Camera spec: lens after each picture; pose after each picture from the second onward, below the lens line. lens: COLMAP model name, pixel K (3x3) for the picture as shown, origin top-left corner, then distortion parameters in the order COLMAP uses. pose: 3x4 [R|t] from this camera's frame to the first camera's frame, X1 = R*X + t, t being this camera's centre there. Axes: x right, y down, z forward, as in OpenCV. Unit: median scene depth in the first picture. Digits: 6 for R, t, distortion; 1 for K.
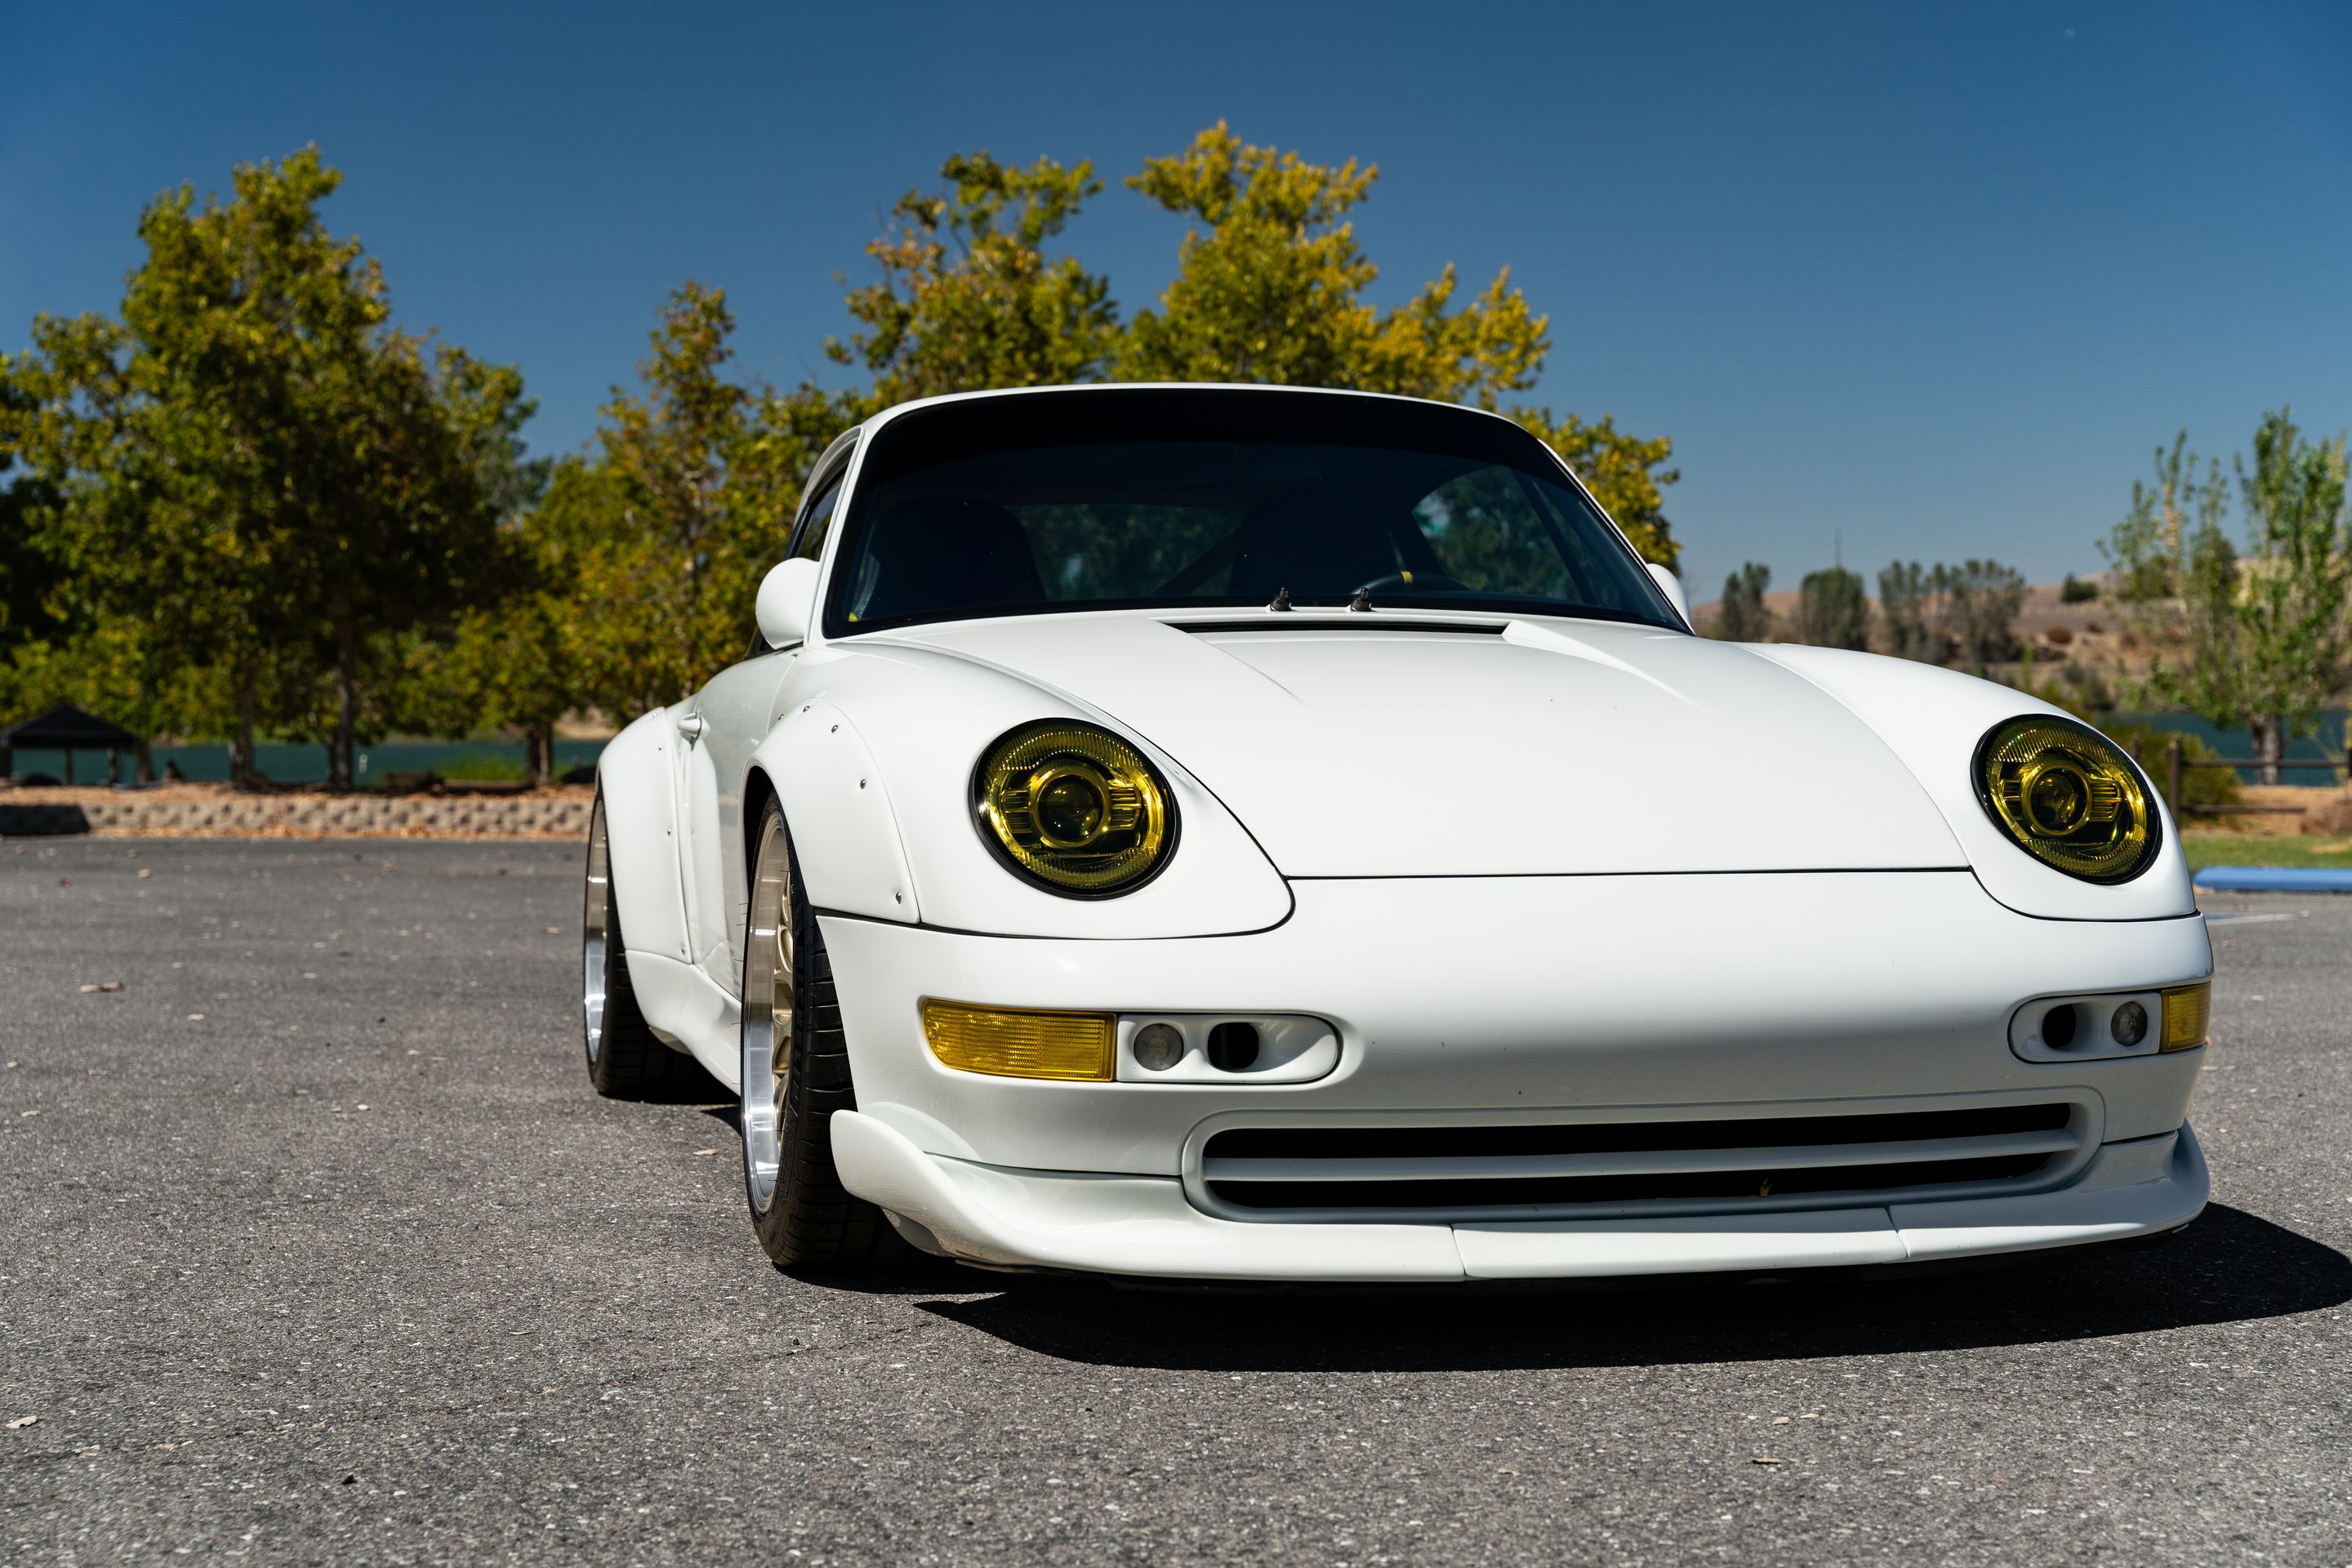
lens RADIAL K [[3390.5, 0, 1185.1], [0, 3390.5, 778.1], [0, 0, 1]] dist [-0.003106, 0.000000]
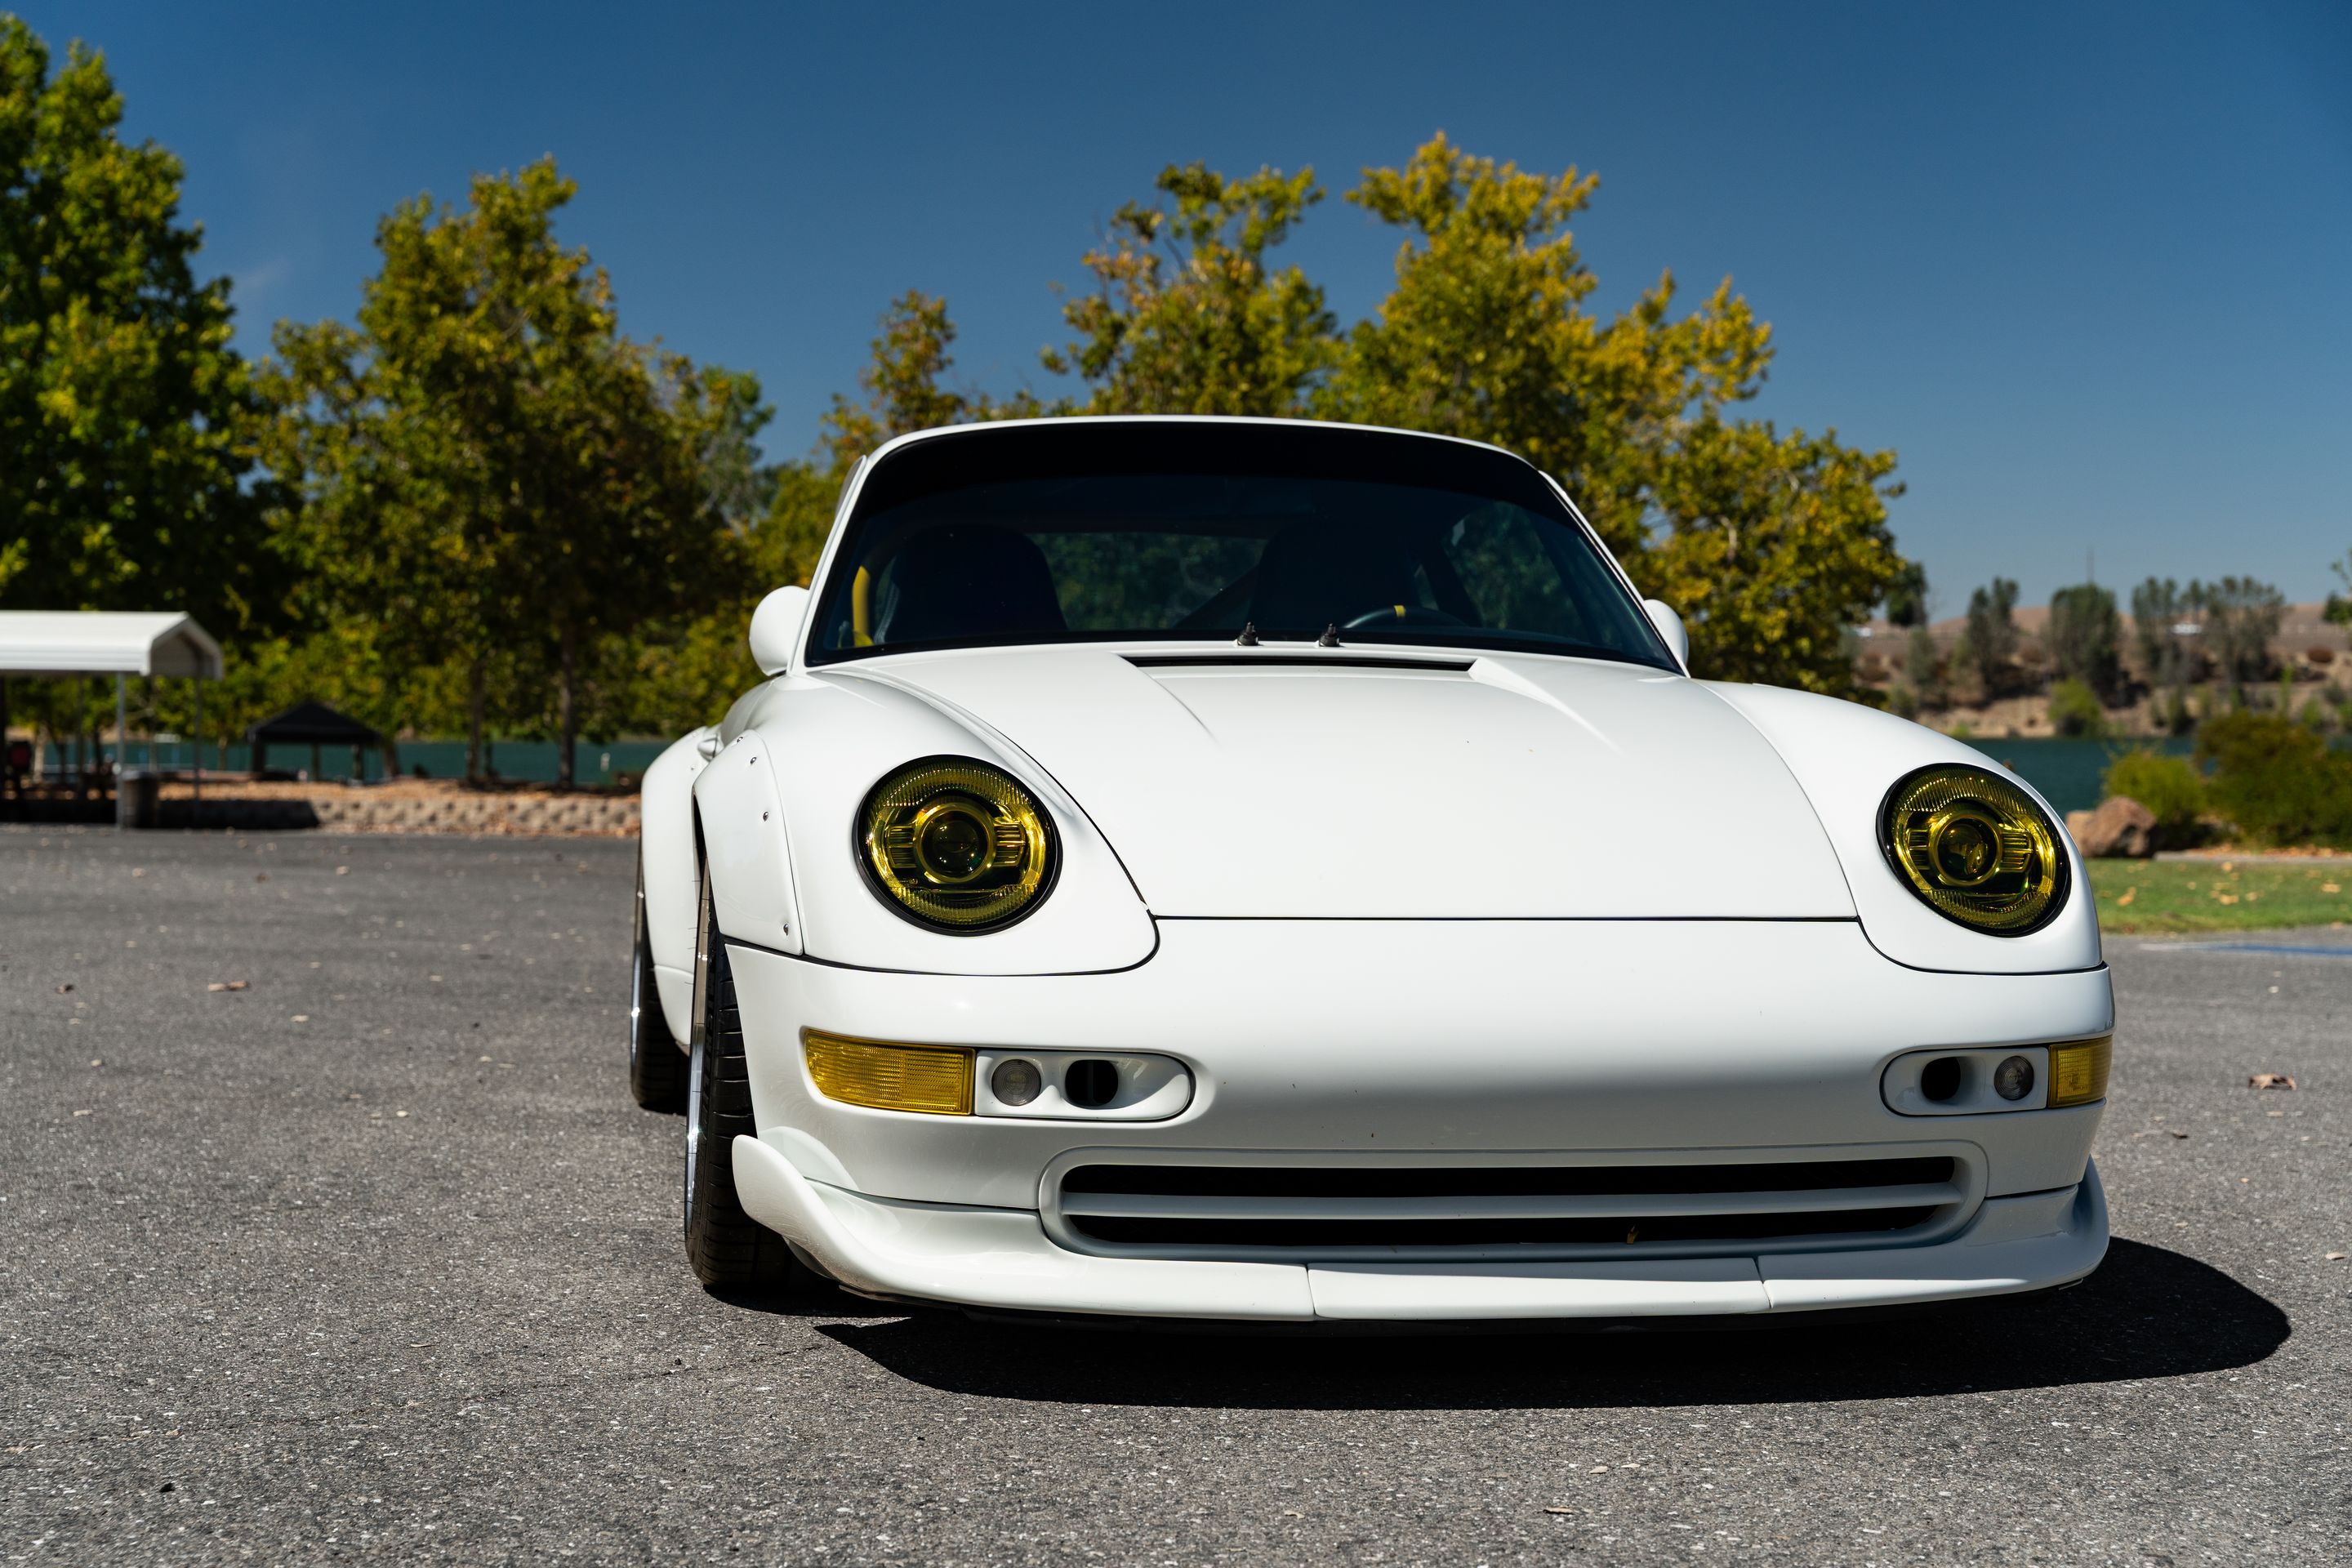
lens RADIAL K [[3390.5, 0, 1164.2], [0, 3390.5, 785.6], [0, 0, 1]] dist [-0.003106, 0.000000]
pose [[0.996743, 0.014397, -0.079342, 0.012232], [-0.014373, 0.999896, 0.000863, -0.001179], [0.079347, 0.000280, 0.996847, -0.000969]]
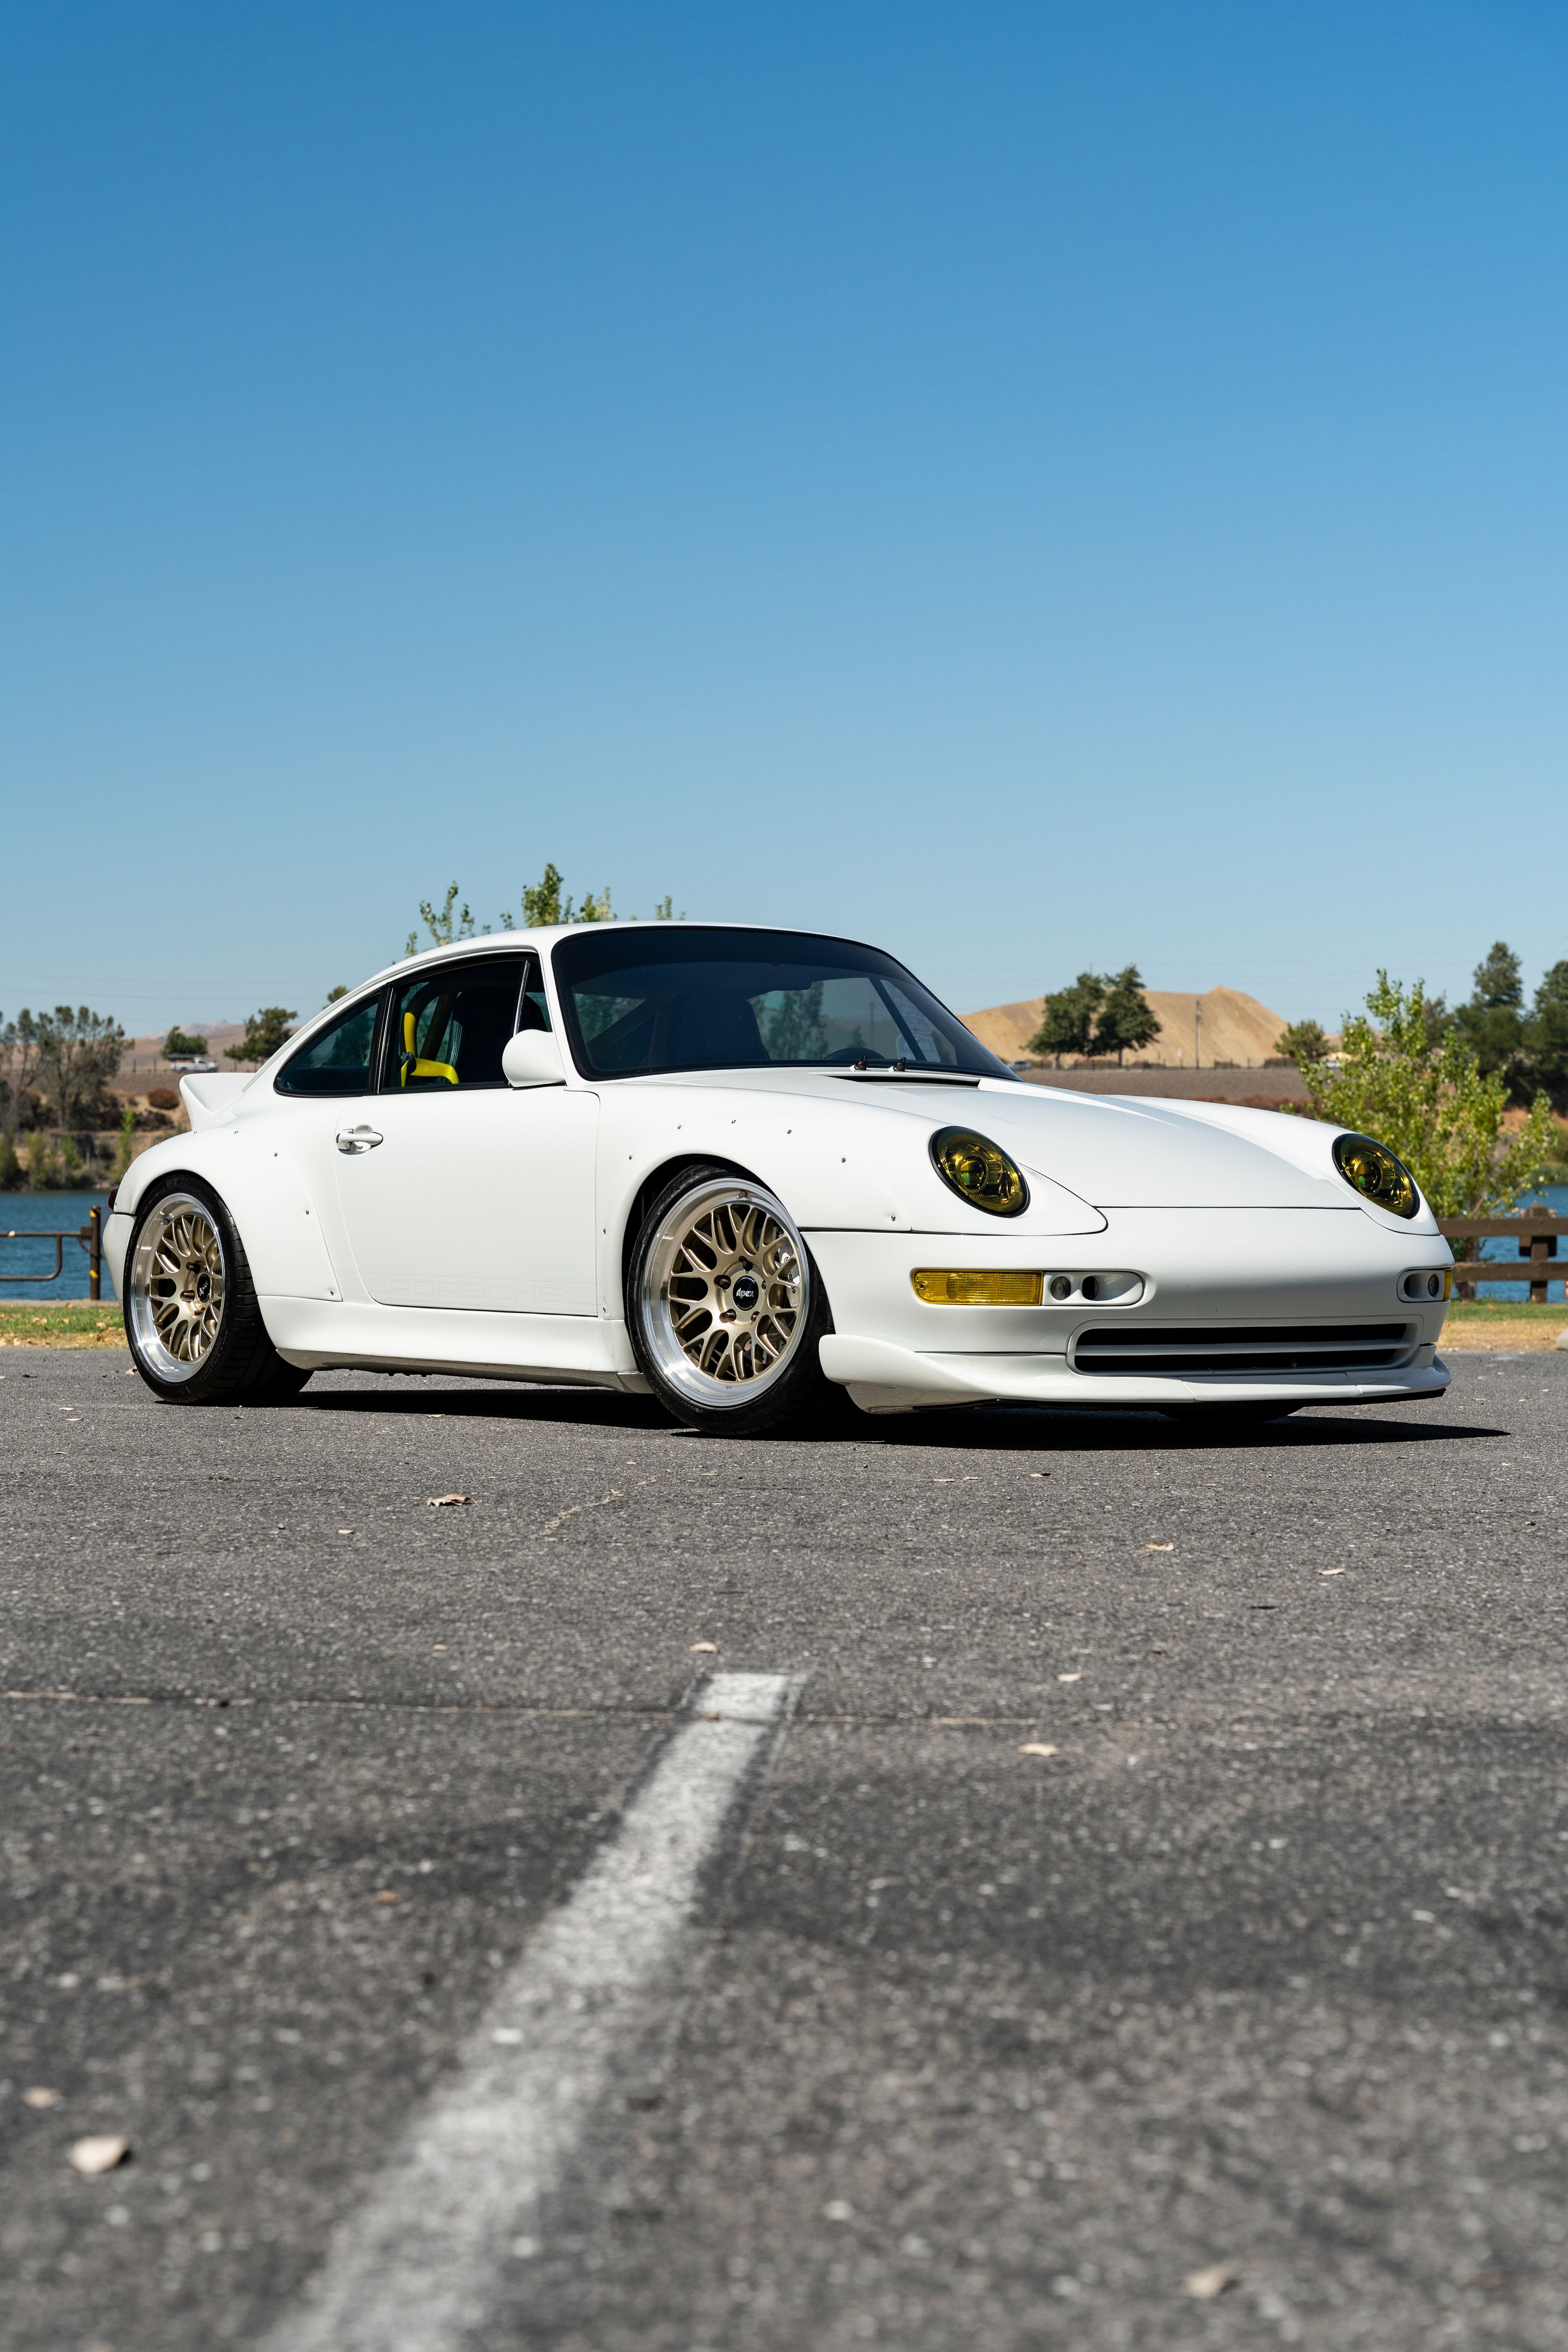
lens RADIAL K [[4245.0, 0, 759.2], [0, 4245.0, 1164.0], [0, 0, 1]] dist [0.072482, 0.000000]
pose [[0.913149, 0.010637, 0.407487, -0.126973], [-0.000251, 0.999674, -0.025533, 0.007387], [-0.407626, 0.023213, 0.912854, -0.130331]]
